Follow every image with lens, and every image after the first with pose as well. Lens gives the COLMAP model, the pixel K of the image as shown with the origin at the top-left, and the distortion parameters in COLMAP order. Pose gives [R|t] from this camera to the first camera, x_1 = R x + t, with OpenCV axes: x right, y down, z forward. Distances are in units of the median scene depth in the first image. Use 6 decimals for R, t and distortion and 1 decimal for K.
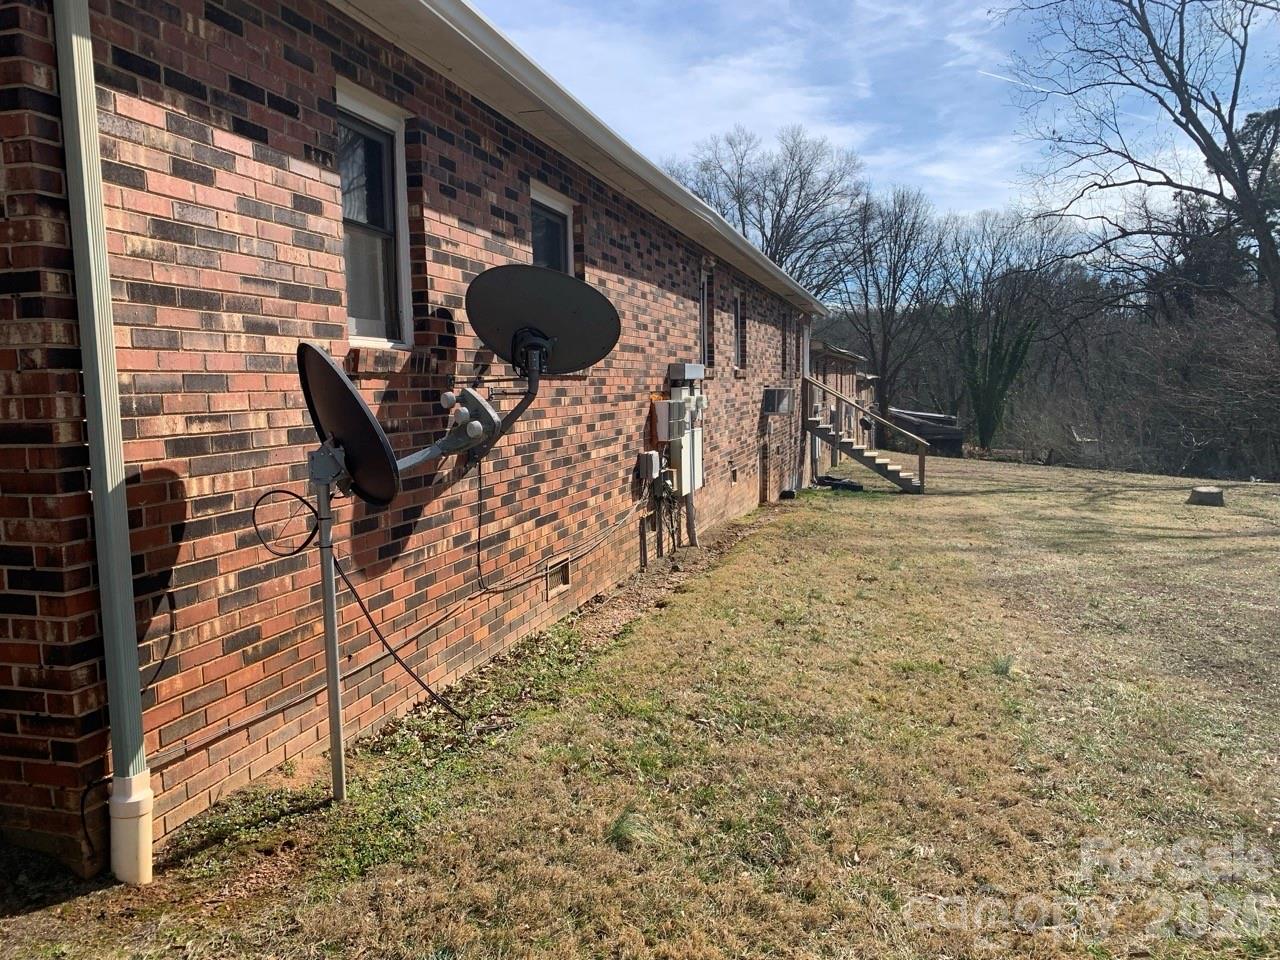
lens RADIAL K [[954.8, 0, 672.4], [0, 954.8, 474.4], [0, 0, 1]] dist [0.080714, -0.091254]
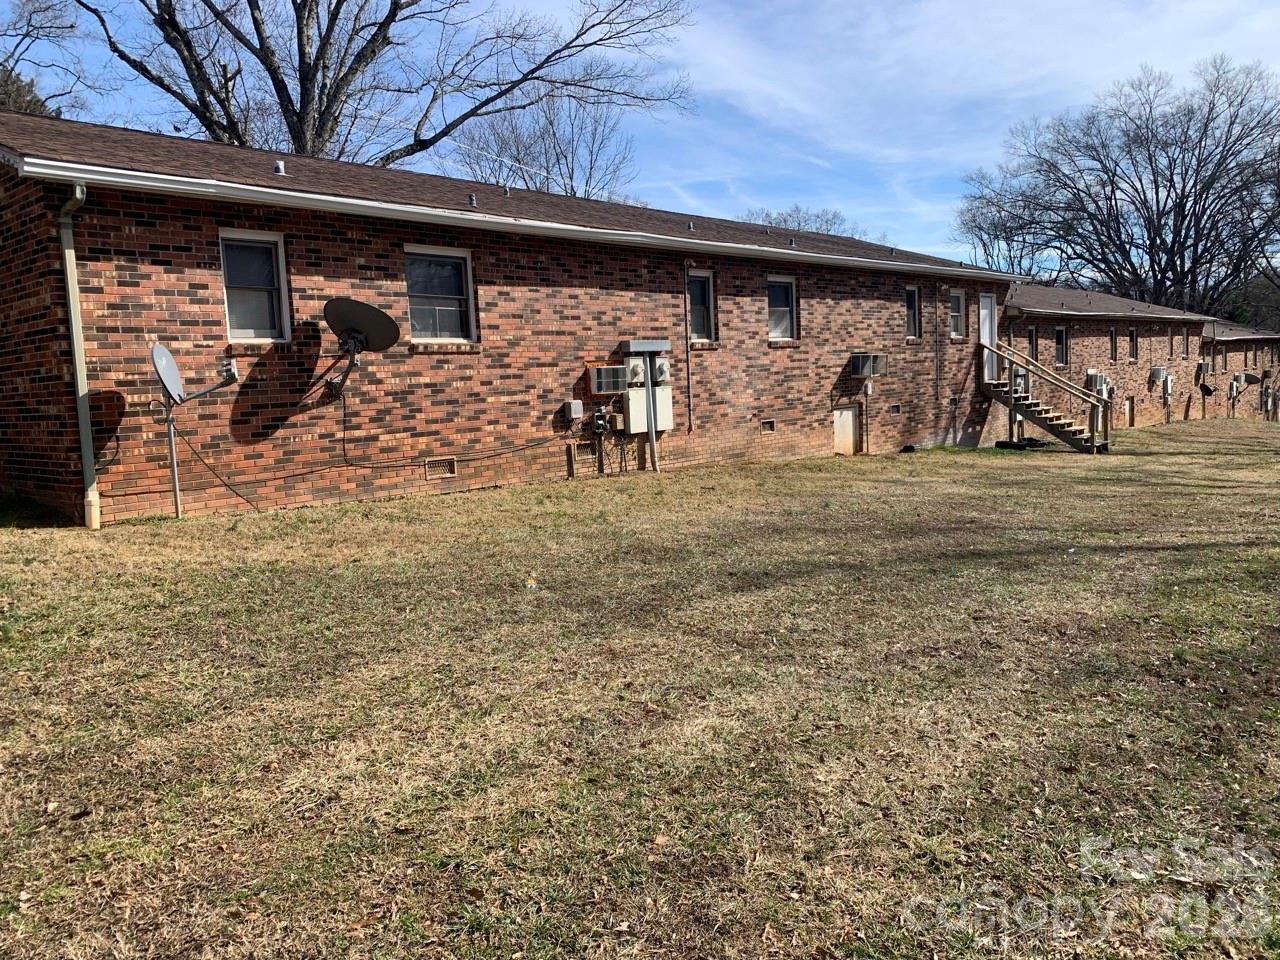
lens RADIAL K [[923.7, 0, 636.7], [0, 923.7, 456.8], [0, 0, 1]] dist [0.042358, -0.049262]
pose [[0.903786, 0.008771, -0.427896, 1.787827], [-0.005649, 0.999947, 0.008566, 0.136343], [0.427948, -0.005325, 0.903788, -0.709975]]
